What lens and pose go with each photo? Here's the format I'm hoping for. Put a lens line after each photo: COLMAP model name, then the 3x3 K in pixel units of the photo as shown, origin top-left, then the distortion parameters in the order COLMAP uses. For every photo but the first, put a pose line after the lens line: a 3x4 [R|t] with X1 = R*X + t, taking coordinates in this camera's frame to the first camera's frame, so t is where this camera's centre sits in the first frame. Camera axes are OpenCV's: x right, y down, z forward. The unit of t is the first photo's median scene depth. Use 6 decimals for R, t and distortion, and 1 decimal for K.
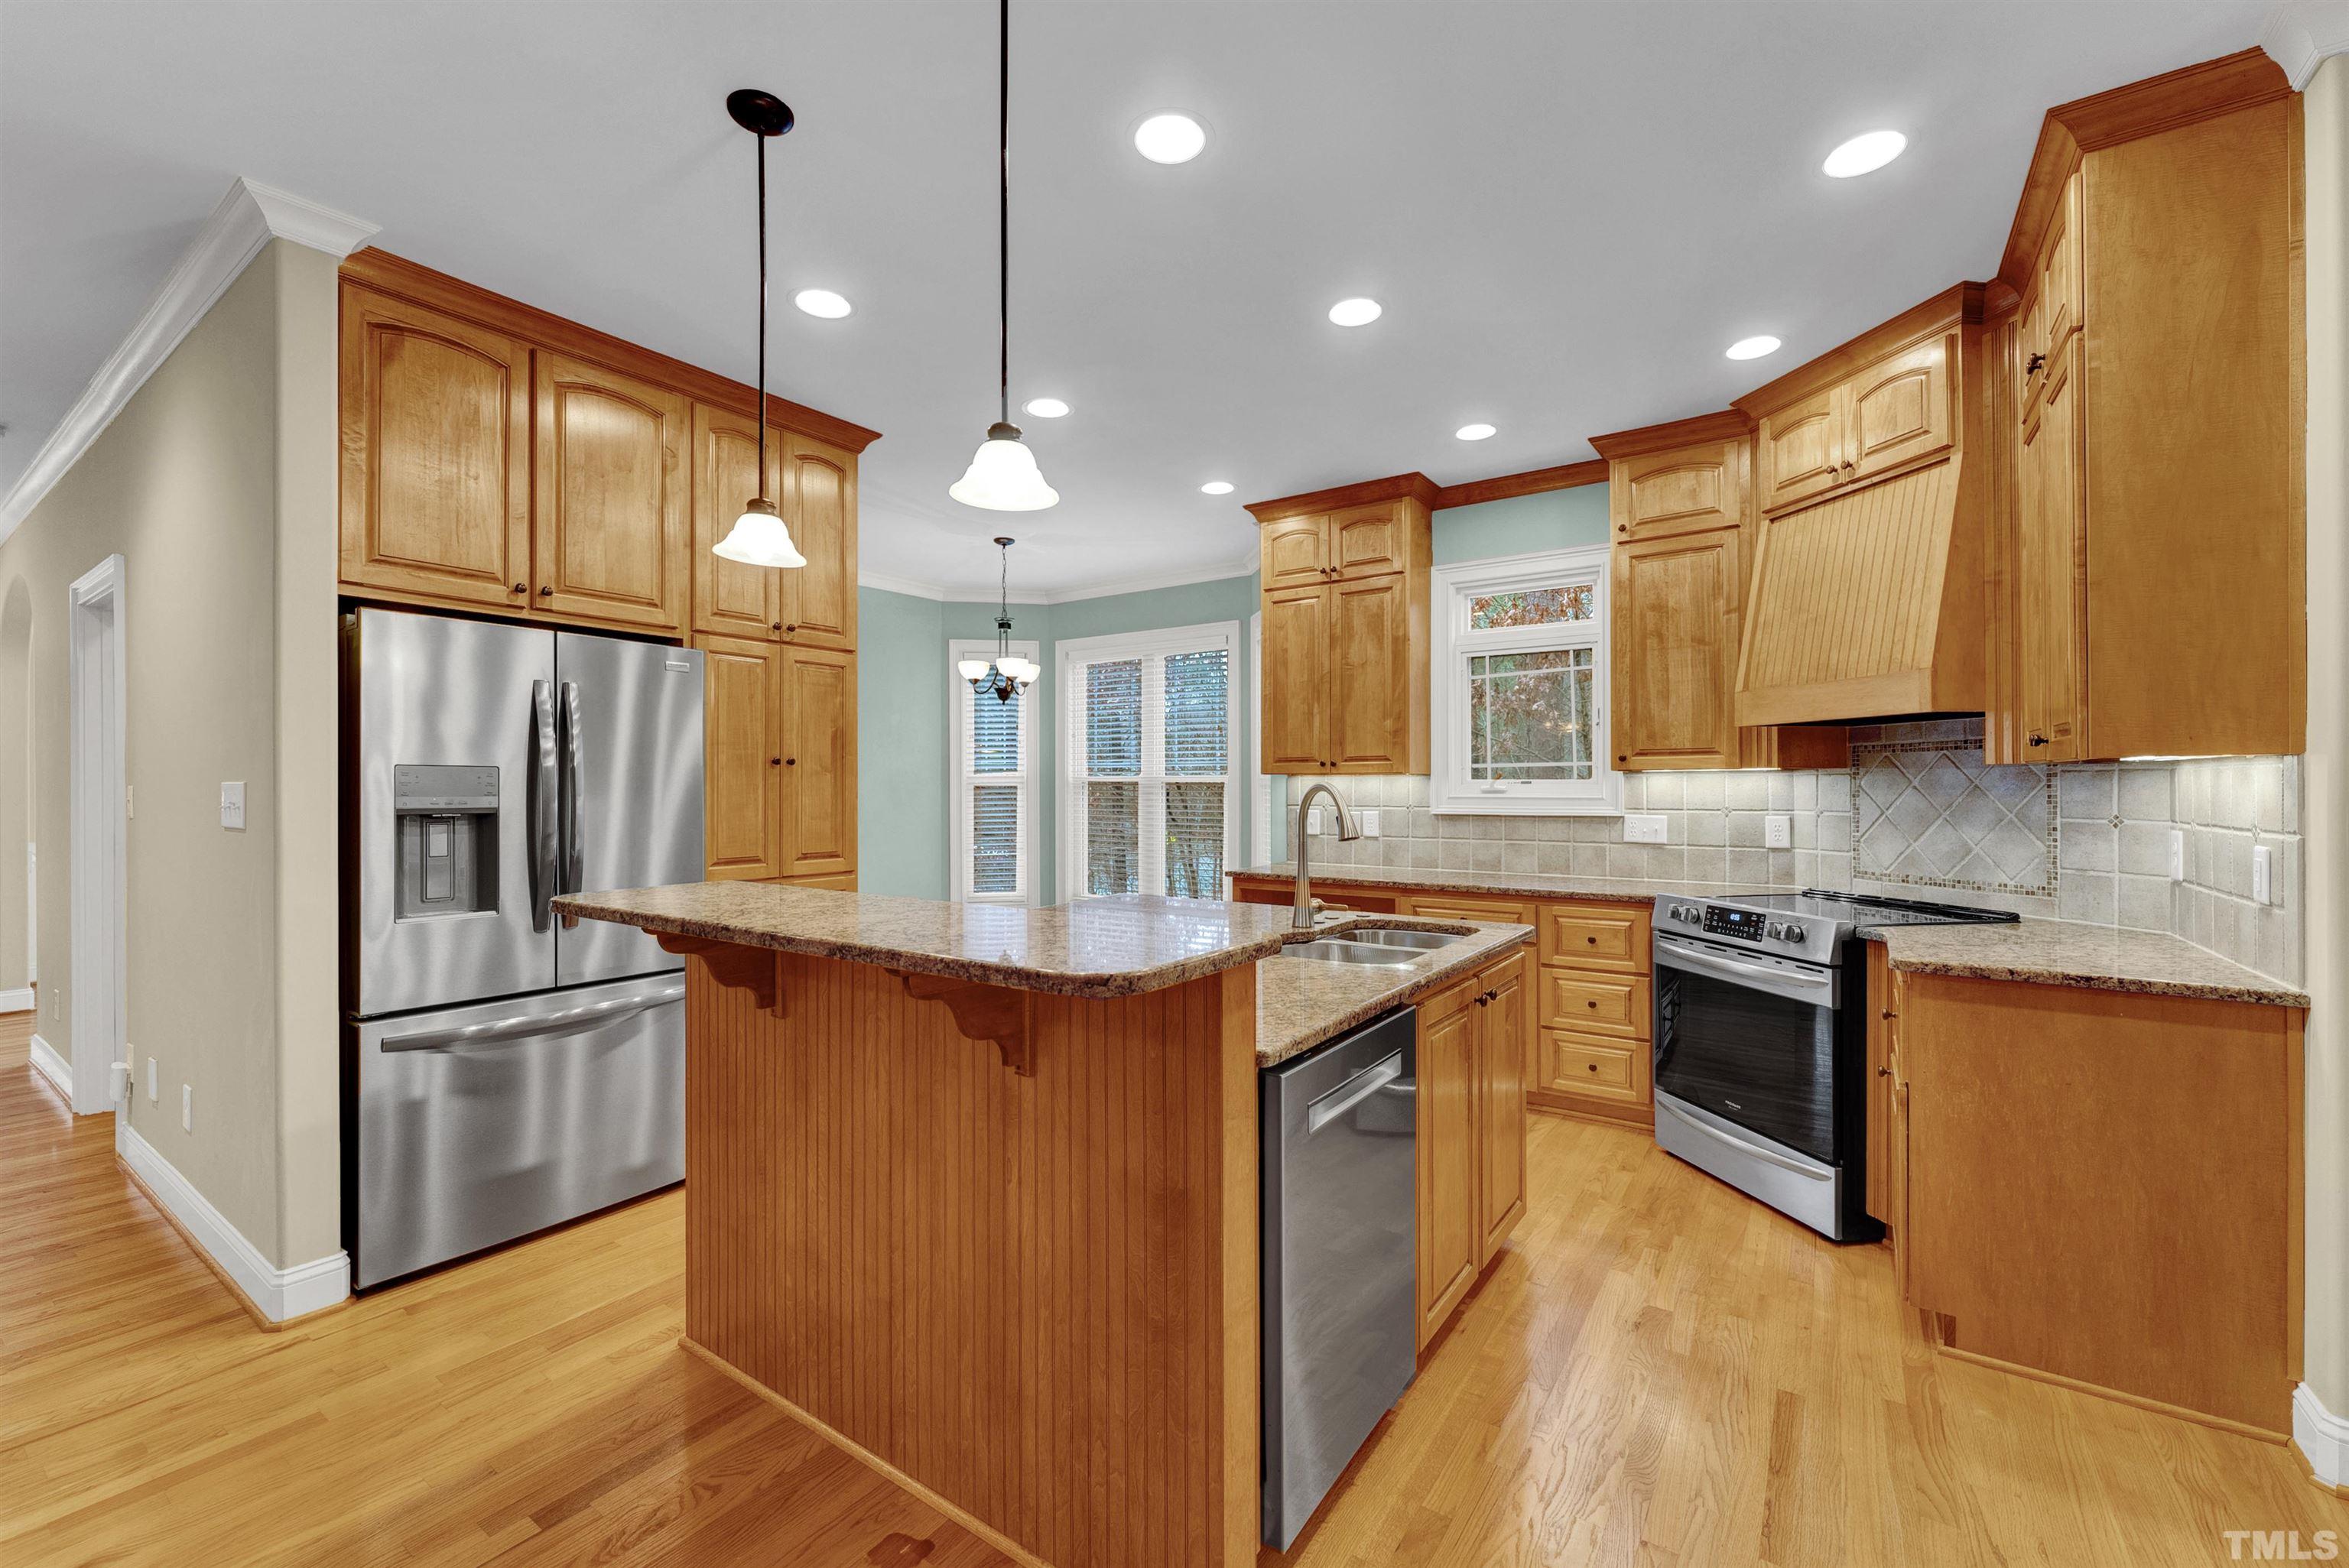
lens RADIAL K [[964.9, 0, 1181.4], [0, 964.9, 778.7], [0, 0, 1]] dist [0.000414, -0.000223]
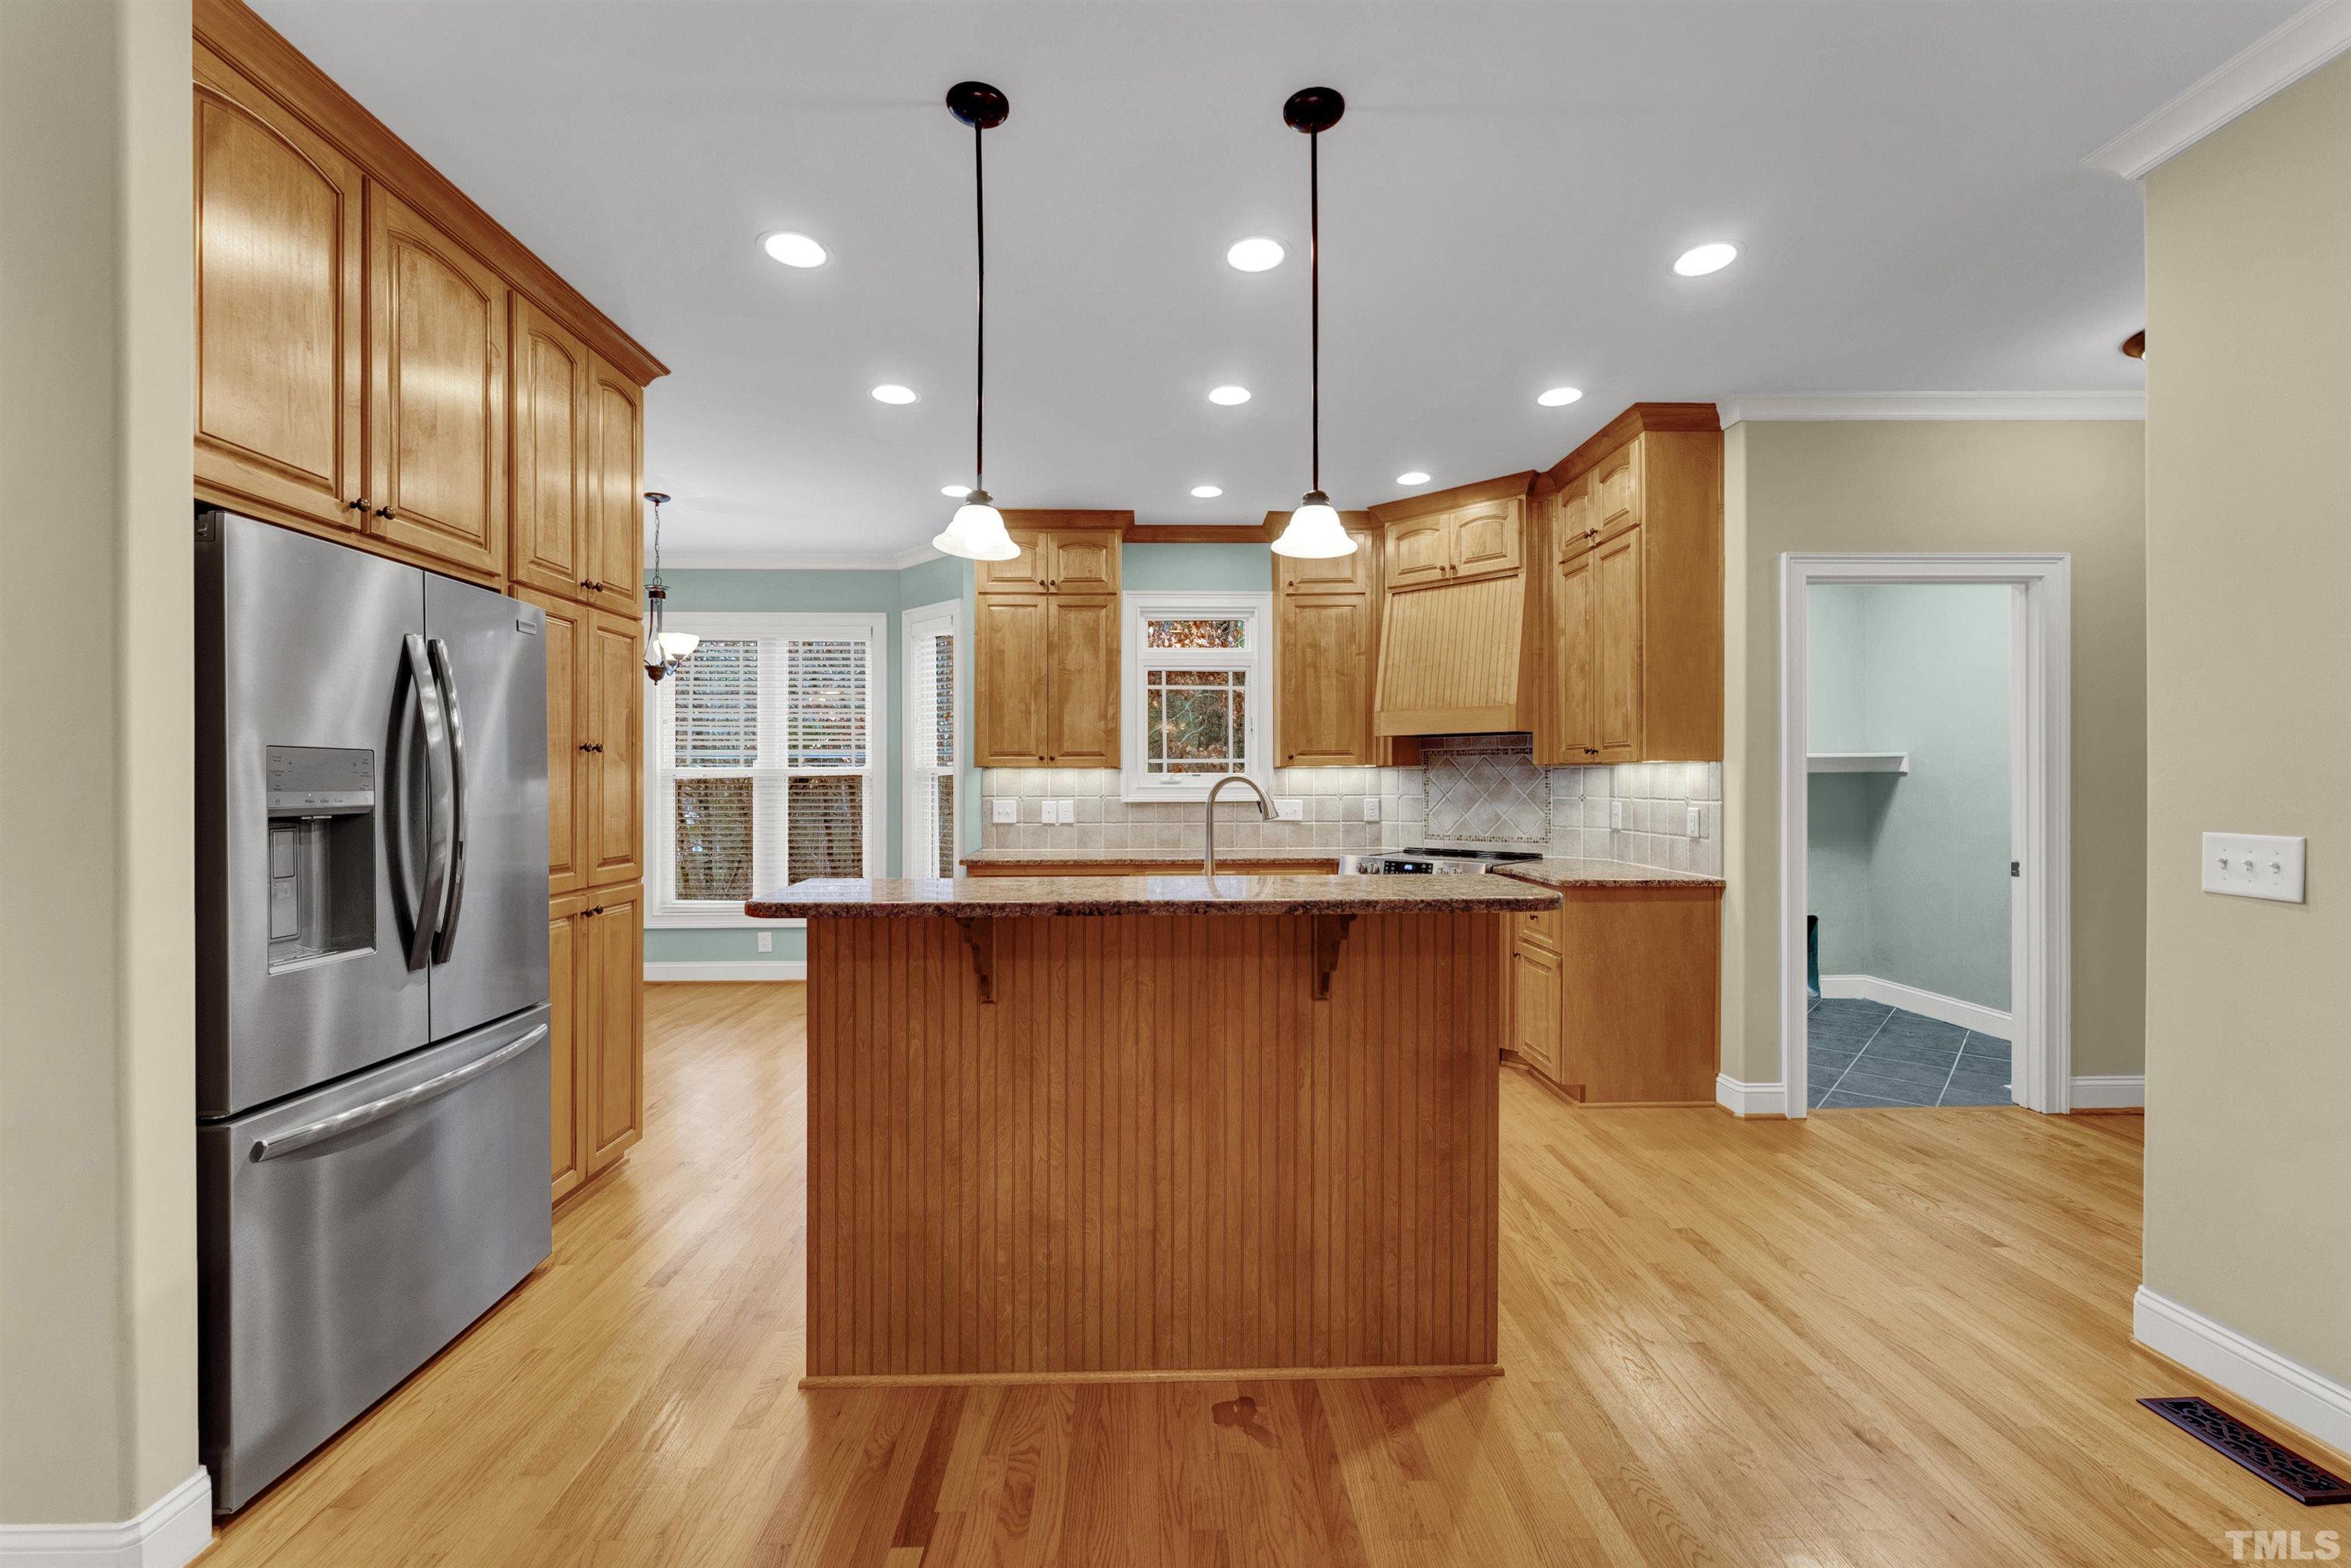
lens RADIAL K [[952.2, 0, 1179.5], [0, 952.2, 776.7], [0, 0, 1]] dist [-0.000025, -0.000500]
pose [[0.803023, 0.000790, 0.595948, -0.495391], [-0.003030, 0.999992, 0.002757, 0.003172], [-0.595941, -0.004020, 0.803018, 0.043243]]
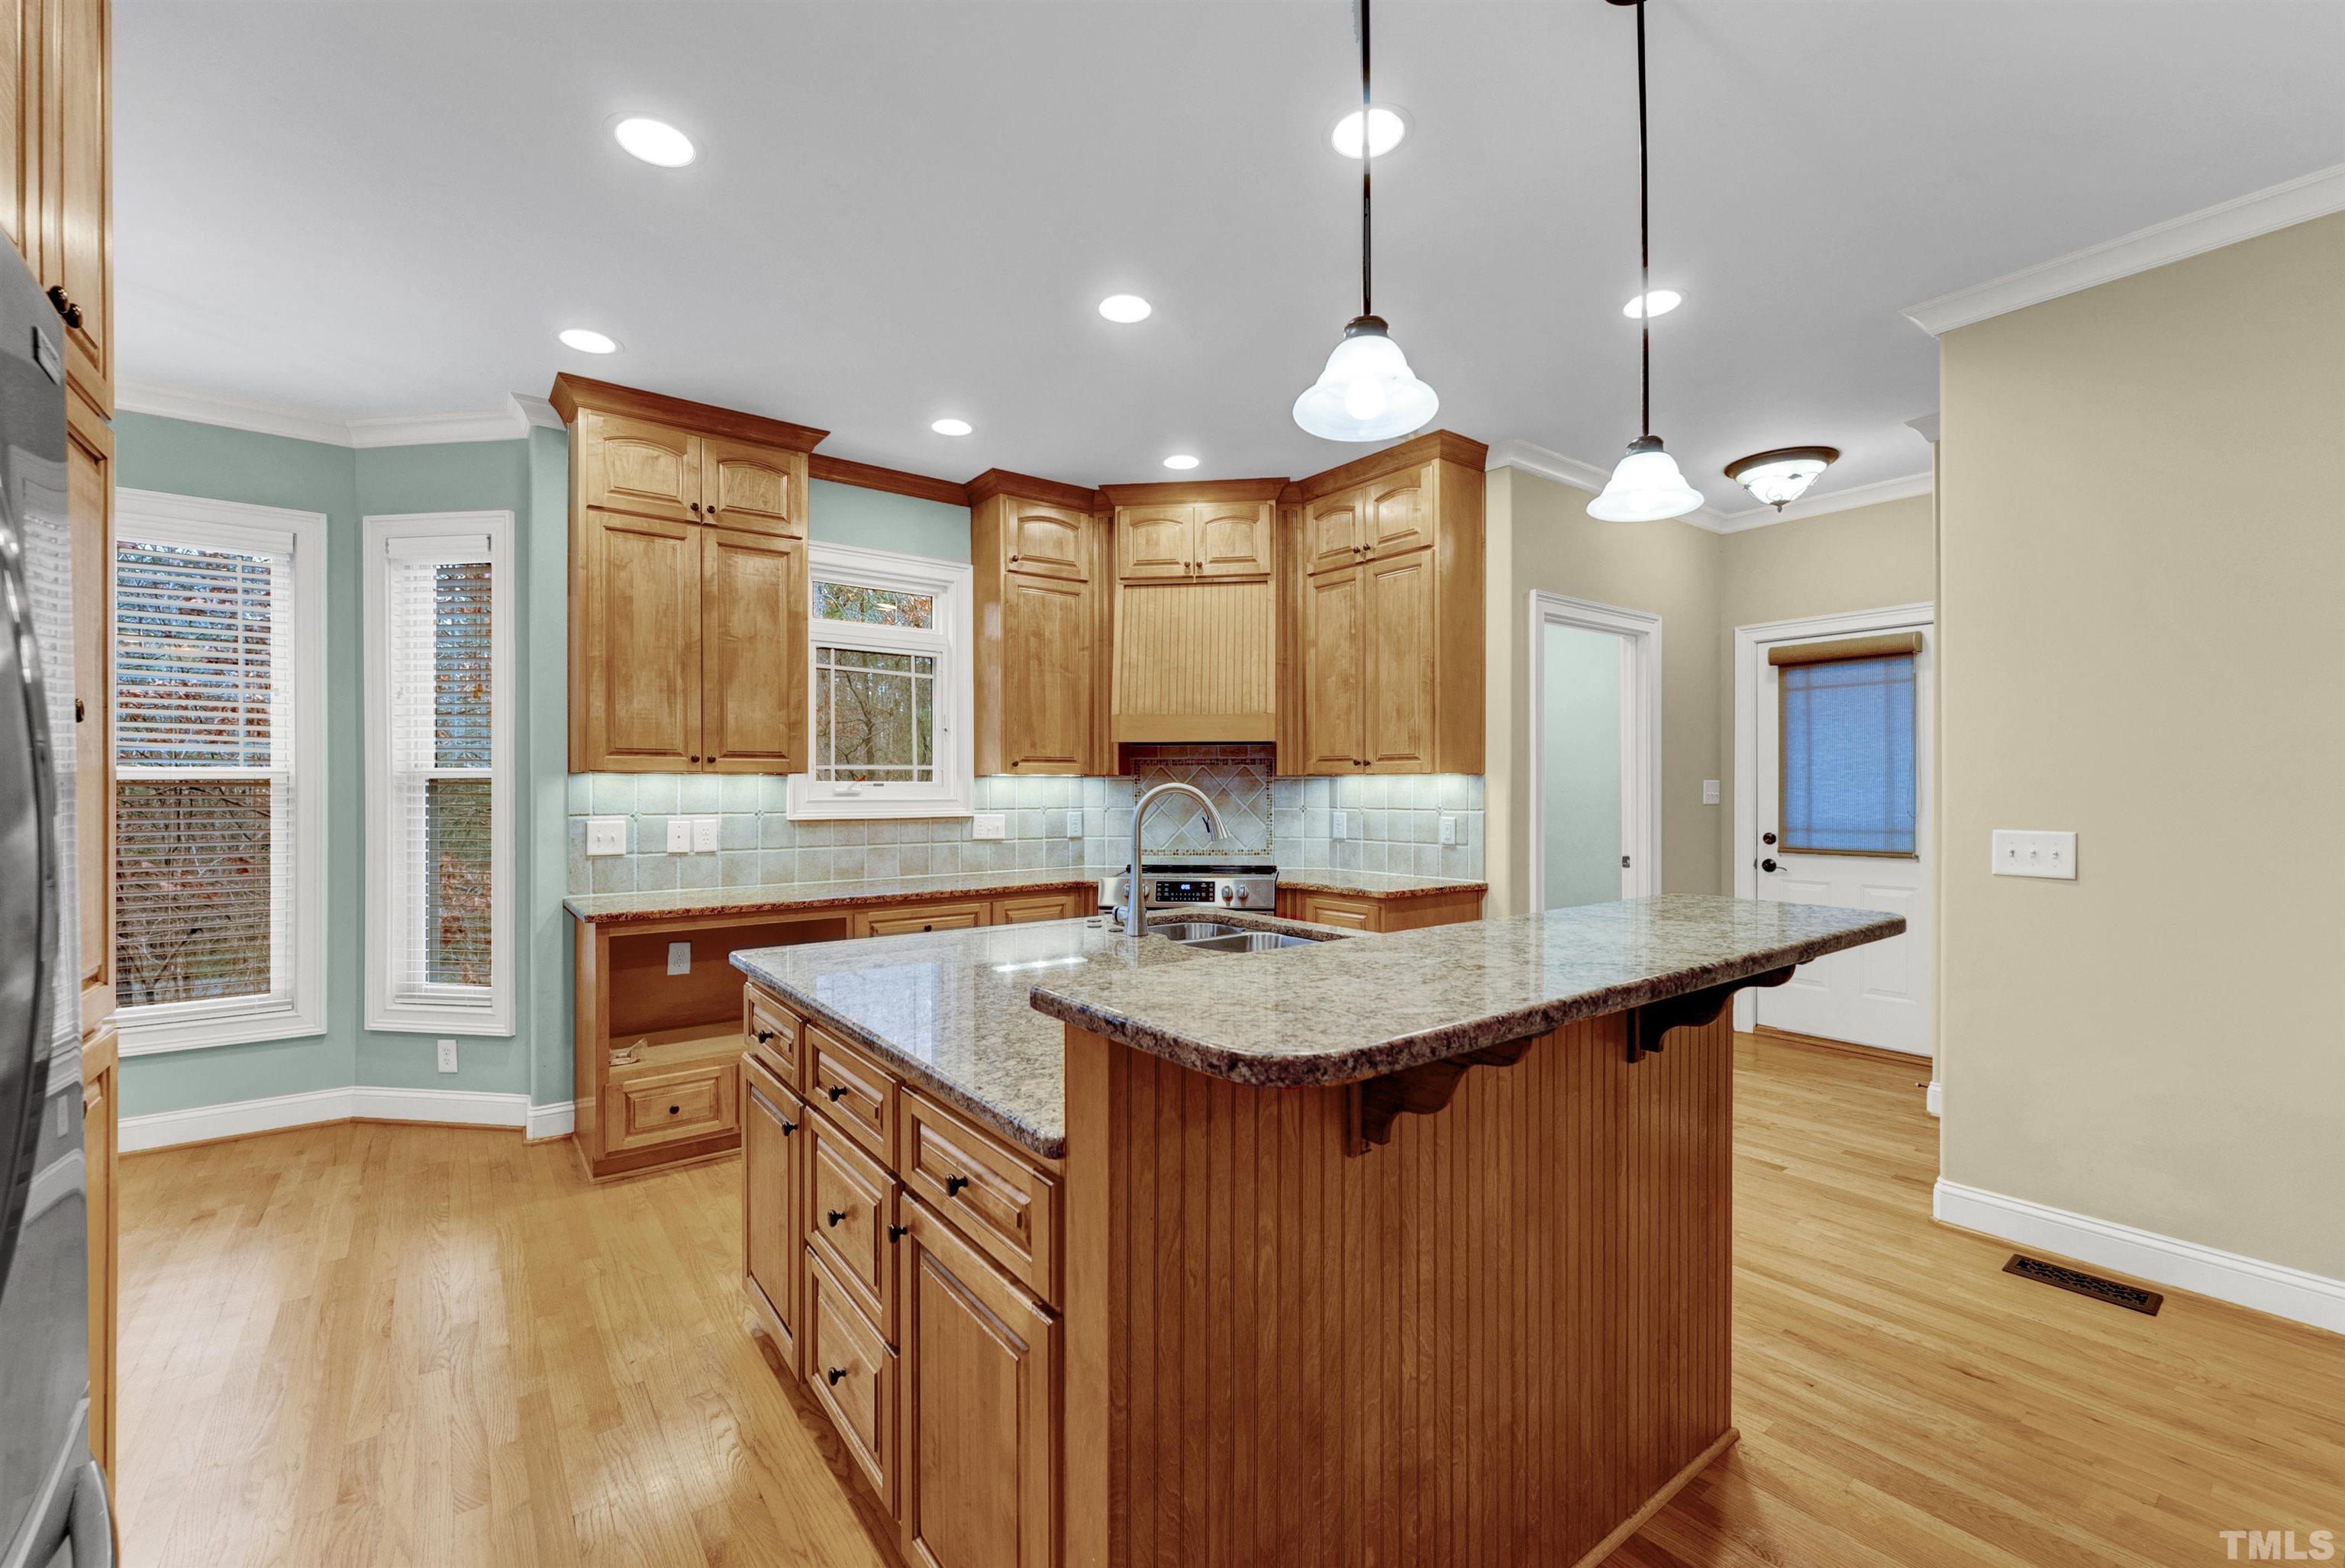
lens RADIAL K [[961.0, 0, 1167.8], [0, 961.0, 783.3], [0, 0, 1]] dist [0.002832, -0.000878]
pose [[0.310997, 0.006356, 0.950390, -0.609459], [-0.006715, 0.999967, -0.004490, 0.006024], [-0.950387, -0.004986, 0.311030, 0.536644]]
